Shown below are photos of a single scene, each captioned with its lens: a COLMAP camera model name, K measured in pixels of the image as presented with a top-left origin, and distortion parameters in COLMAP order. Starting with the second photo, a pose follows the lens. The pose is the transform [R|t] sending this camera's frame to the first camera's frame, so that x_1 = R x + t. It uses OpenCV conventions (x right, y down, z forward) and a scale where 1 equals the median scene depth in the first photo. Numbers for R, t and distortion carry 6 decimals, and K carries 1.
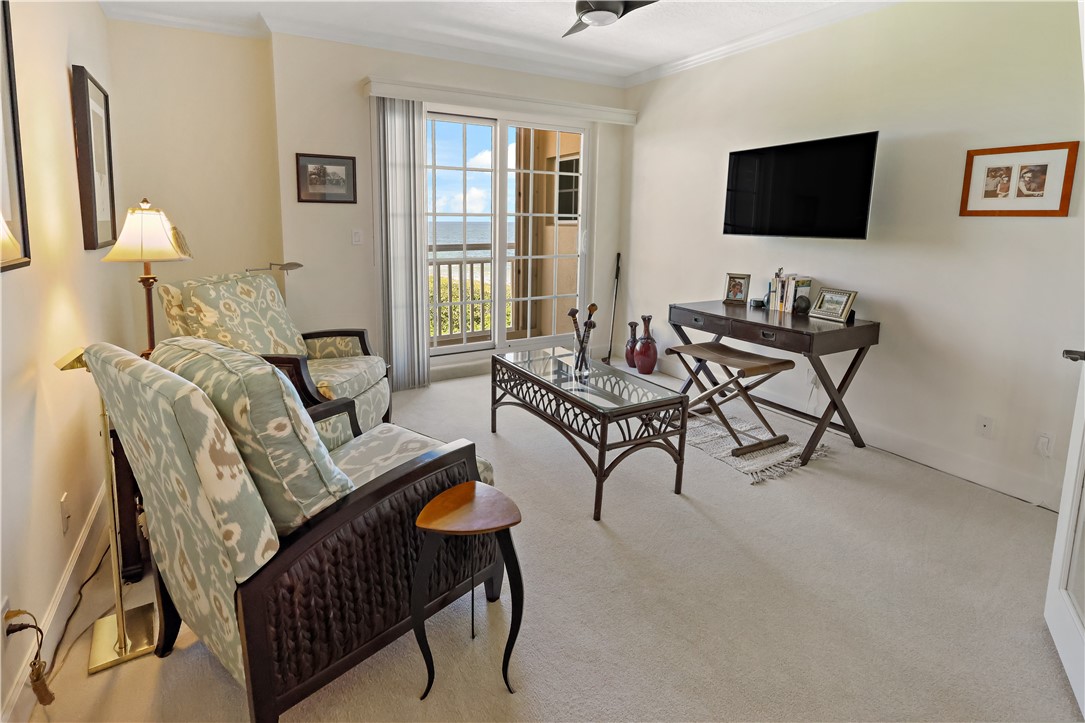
lens RADIAL K [[542.4, 0, 542.4], [0, 542.4, 290.4], [0, 0, 1]] dist [0.008608, -0.000149]
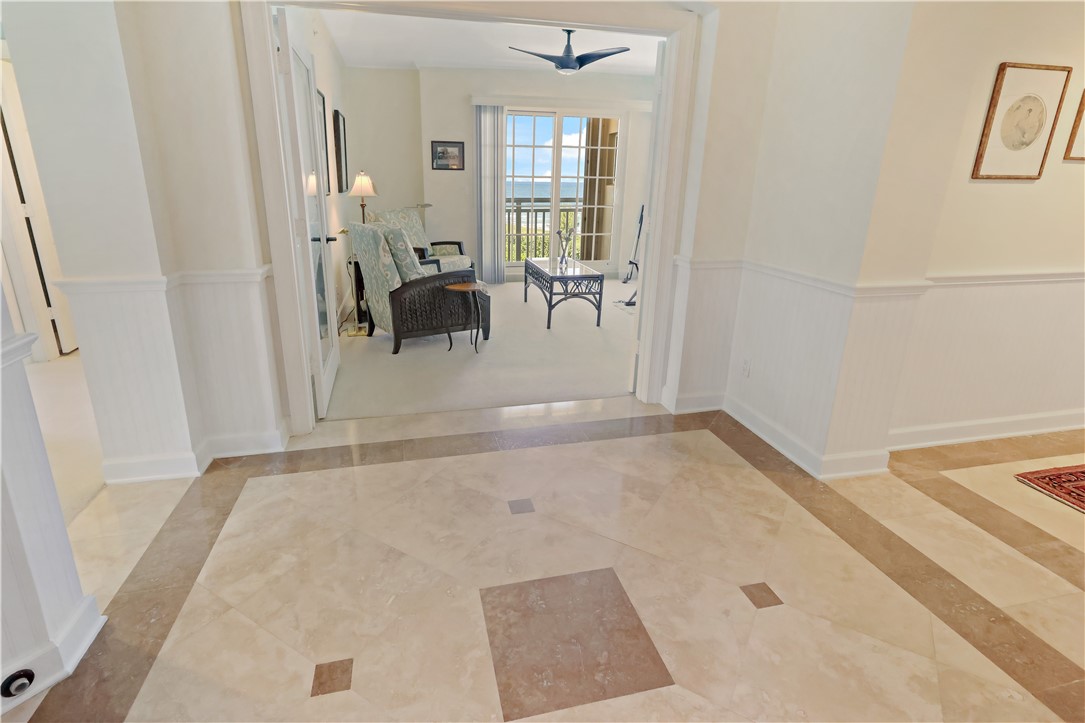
lens RADIAL K [[542.1, 0, 537.6], [0, 542.1, 323.8], [0, 0, 1]] dist [0.003509, 0.000667]
pose [[0.955676, 0.081428, -0.282936, 0.506318], [-0.044580, 0.989935, 0.134320, 0.099885], [0.291025, -0.115753, 0.949687, -0.766785]]
